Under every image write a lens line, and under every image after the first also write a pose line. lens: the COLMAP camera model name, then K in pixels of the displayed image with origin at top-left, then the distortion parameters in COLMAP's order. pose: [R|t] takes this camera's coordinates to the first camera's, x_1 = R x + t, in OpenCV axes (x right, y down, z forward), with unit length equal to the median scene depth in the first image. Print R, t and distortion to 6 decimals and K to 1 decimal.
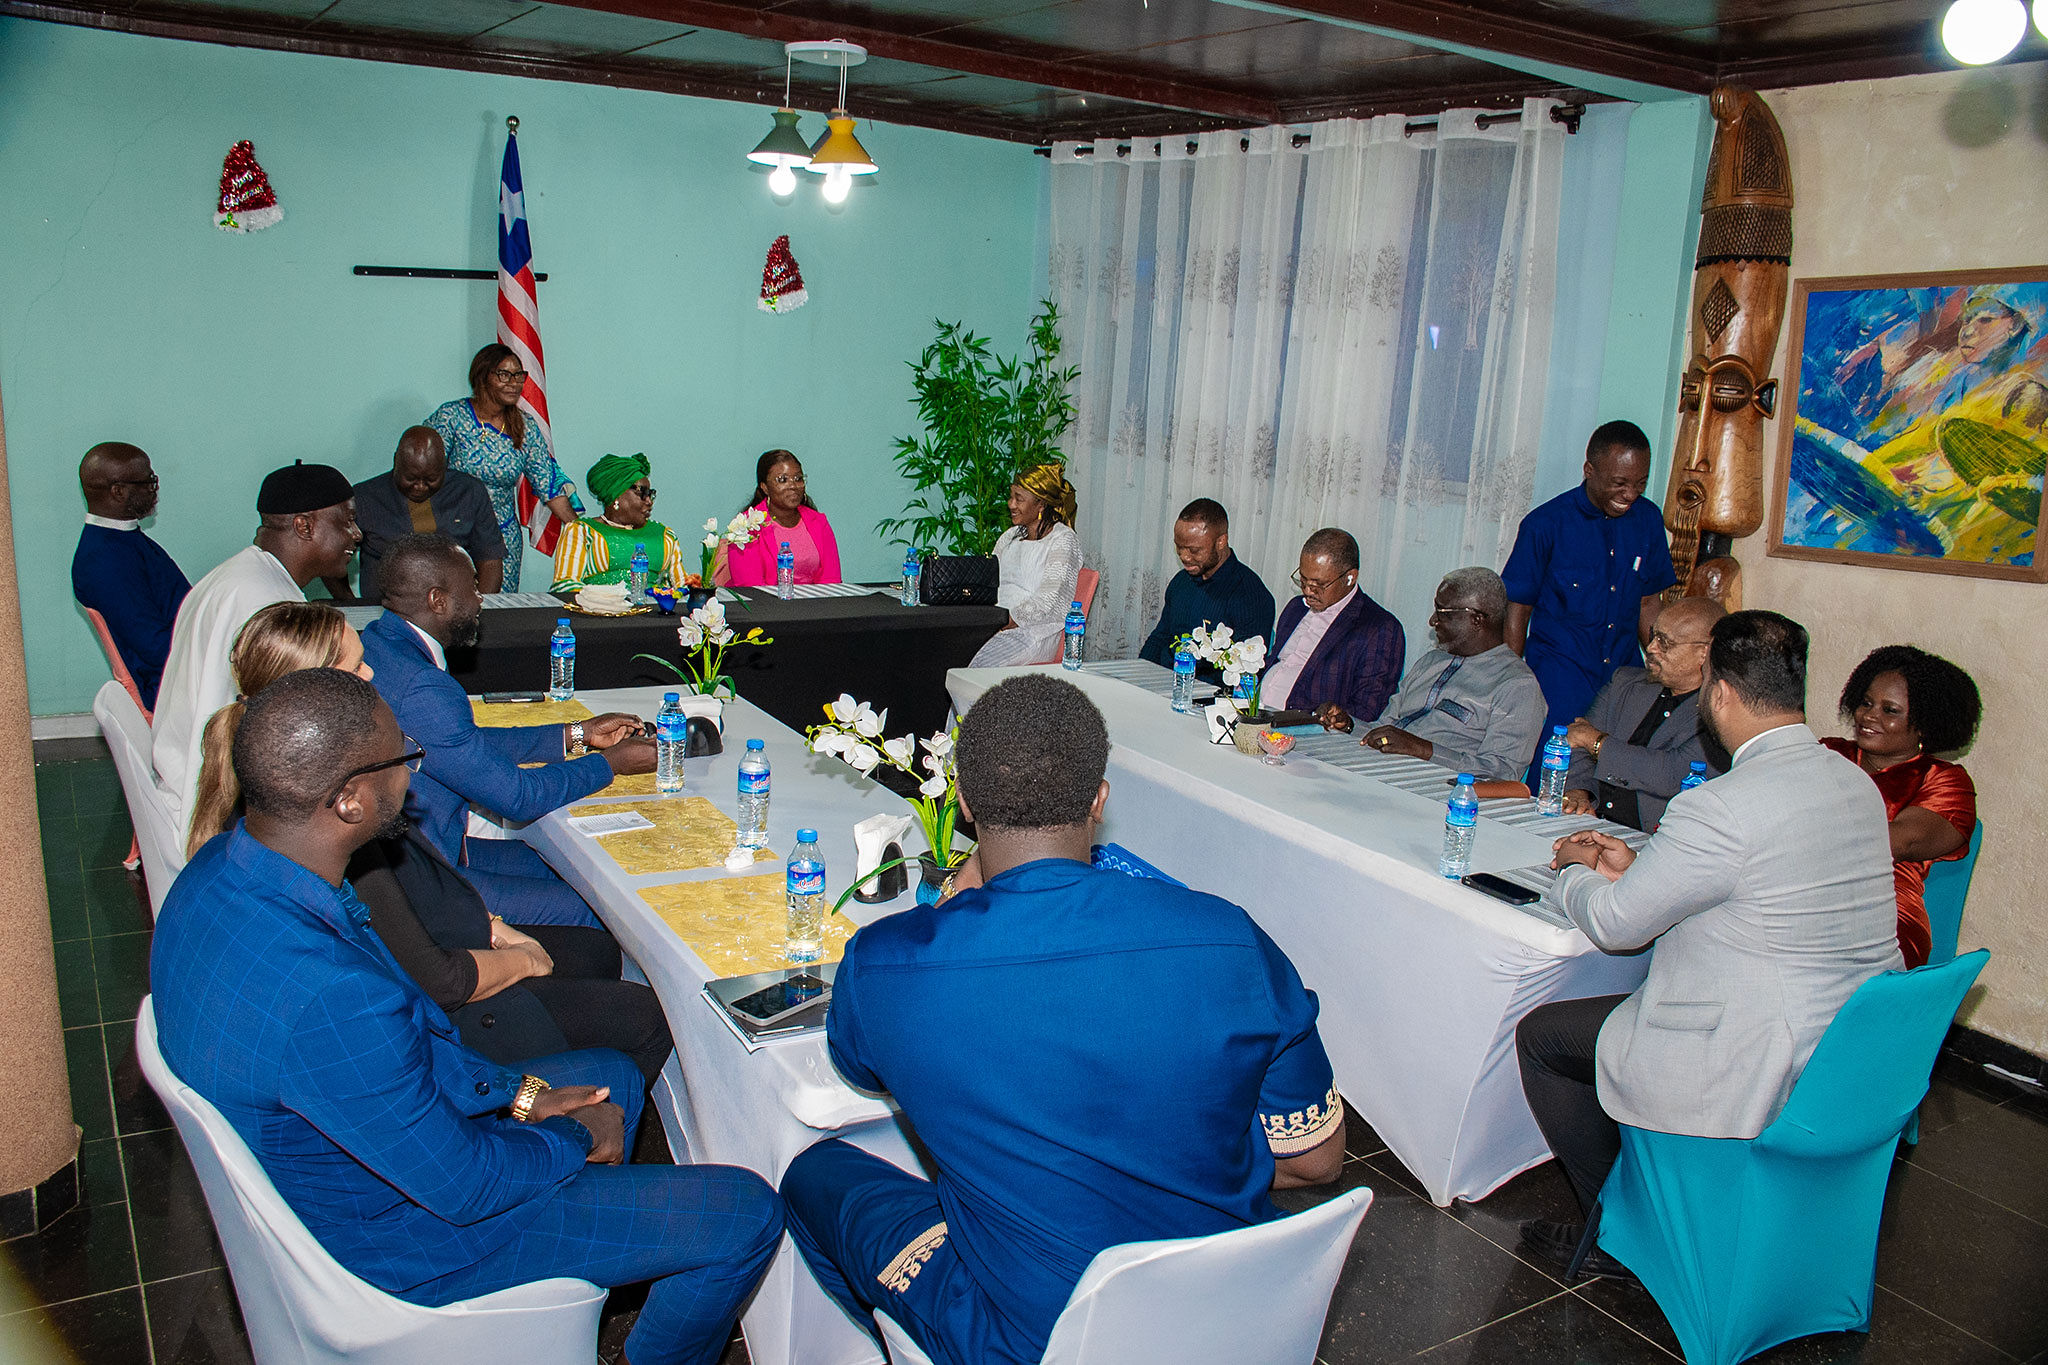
lens RADIAL K [[1606.3, 0, 1024.0], [0, 1606.3, 682.5], [0, 0, 1]] dist [-0.150414, 0.105076]
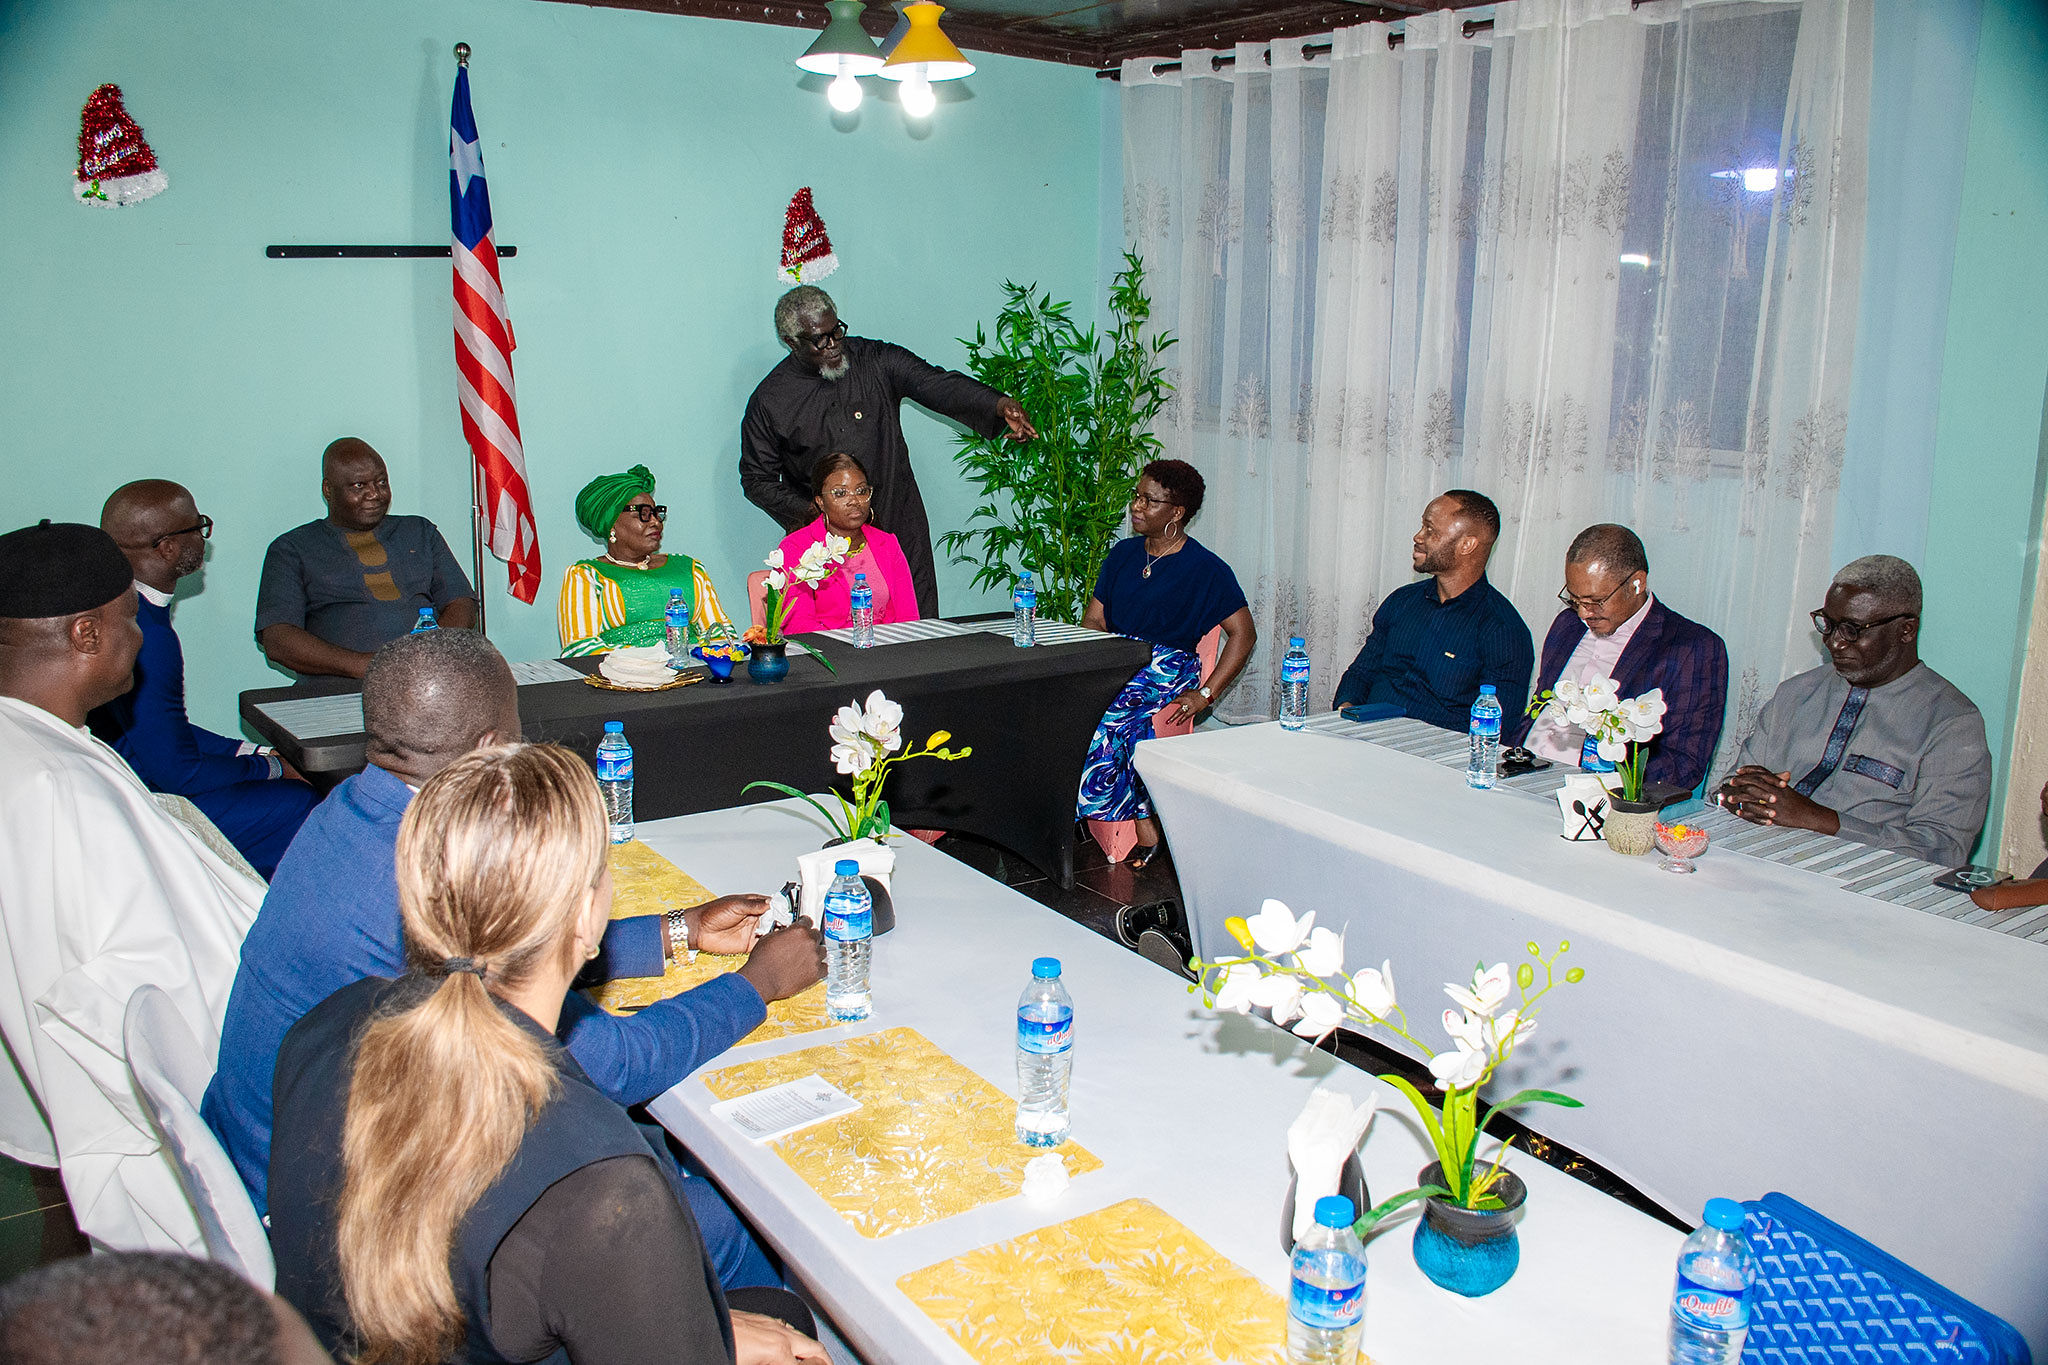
lens RADIAL K [[1633.5, 0, 1020.5], [0, 1633.5, 690.7], [0, 0, 1]] dist [-0.150167, 0.112181]
pose [[0.997820, -0.060230, 0.026984, -0.090850], [0.060030, 0.998163, 0.008183, -0.031707], [-0.027428, -0.006545, 0.999602, 0.205281]]
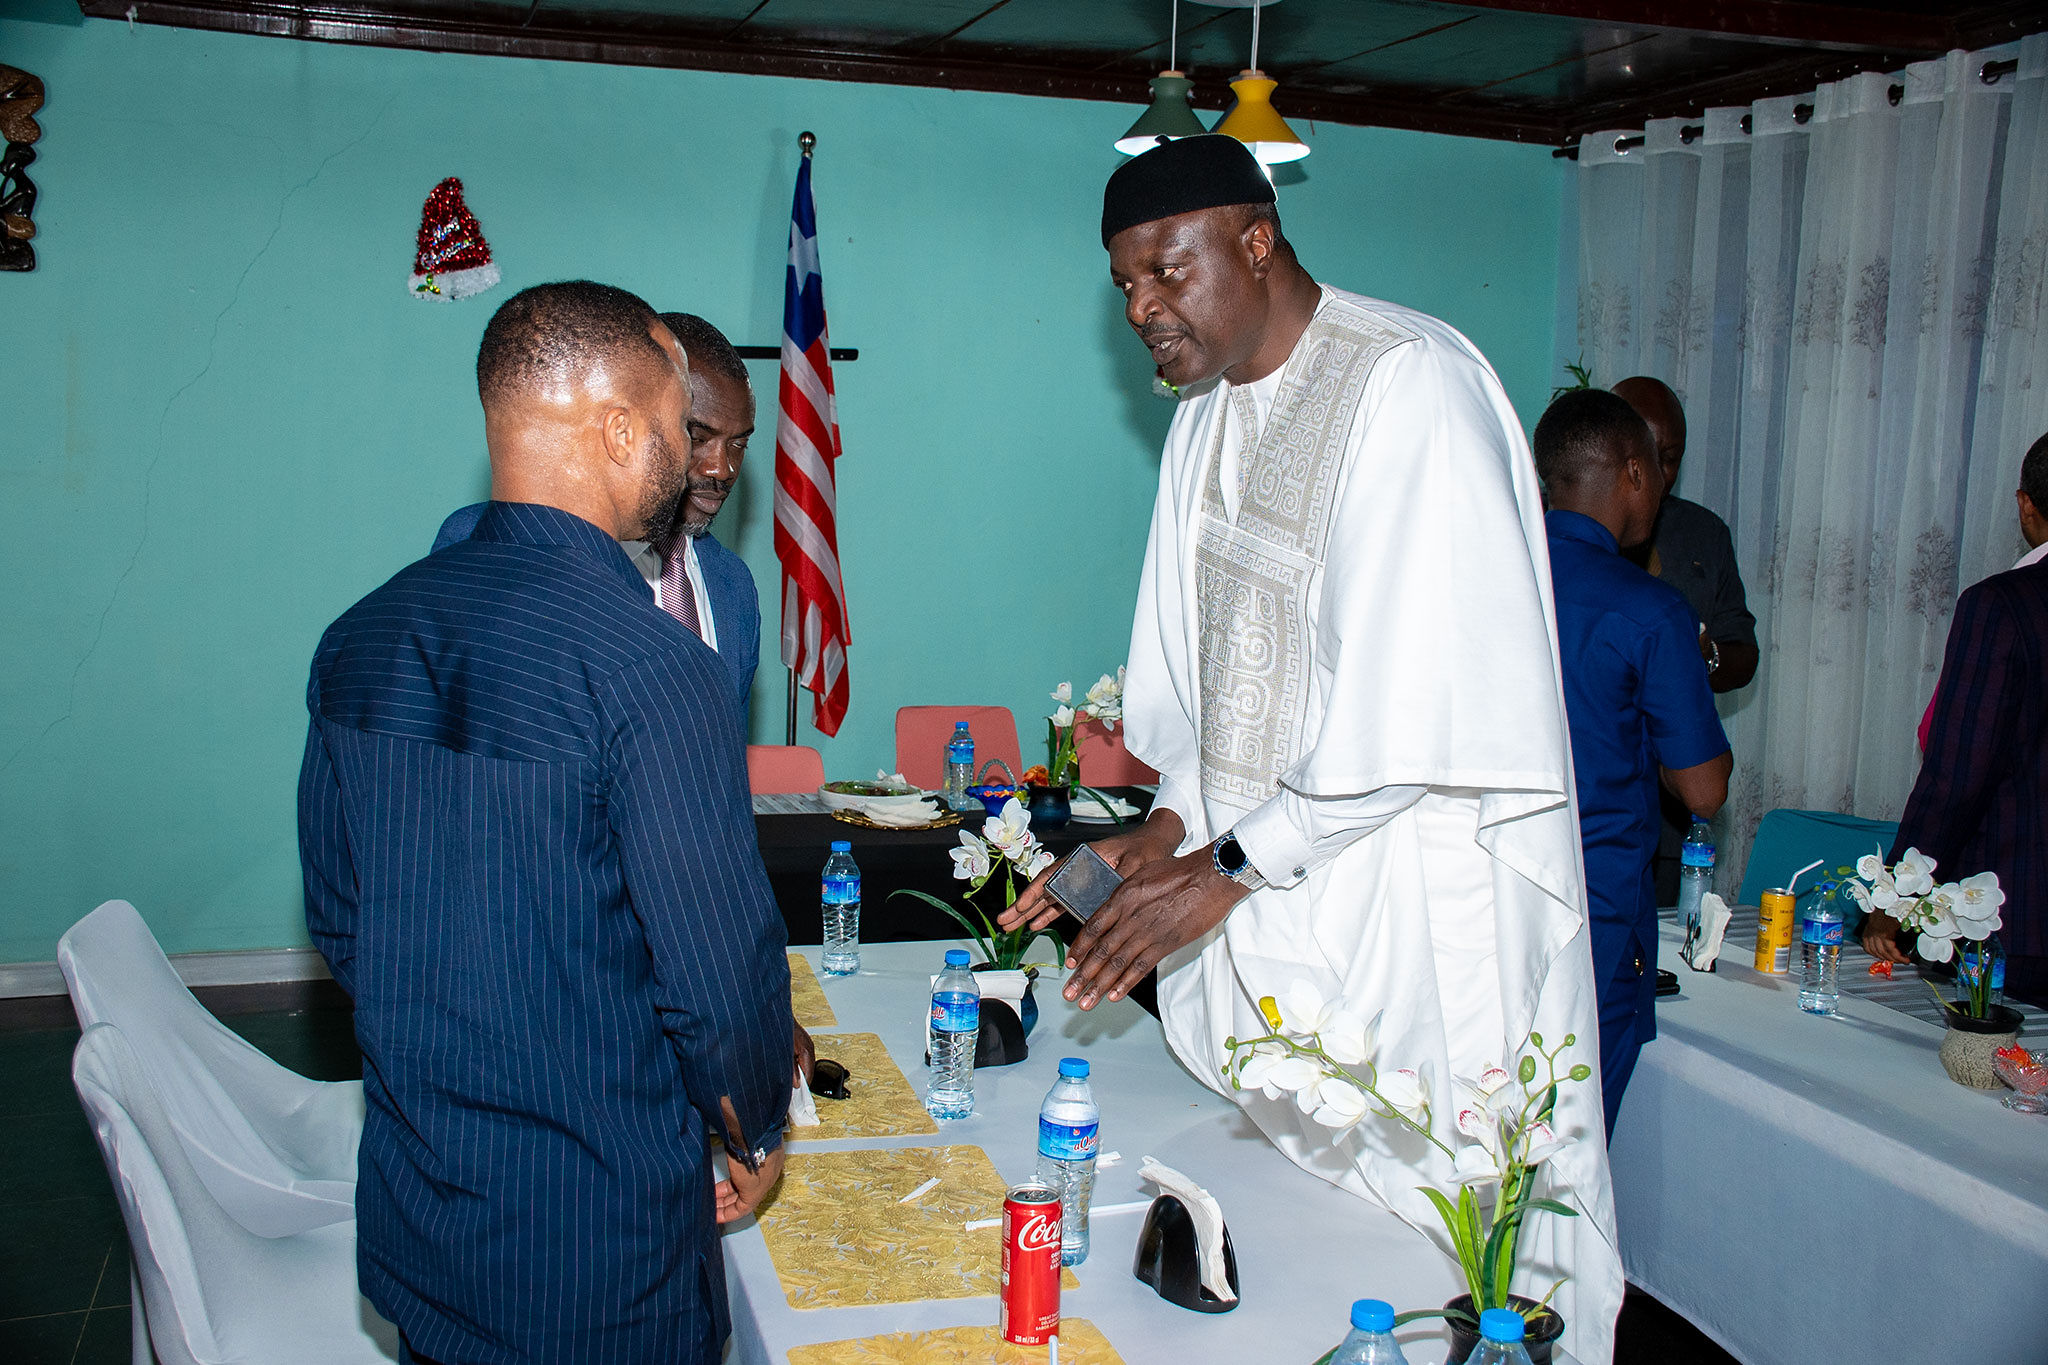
lens RADIAL K [[2012.7, 0, 1024.0], [0, 2012.7, 682.5], [0, 0, 1]] dist [-0.091856, 0.264202]
pose [[0.967425, -0.011894, -0.252877, 0.000792], [-0.017085, 0.993551, -0.112092, -0.007095], [0.252579, 0.112761, 0.960983, 0.160645]]
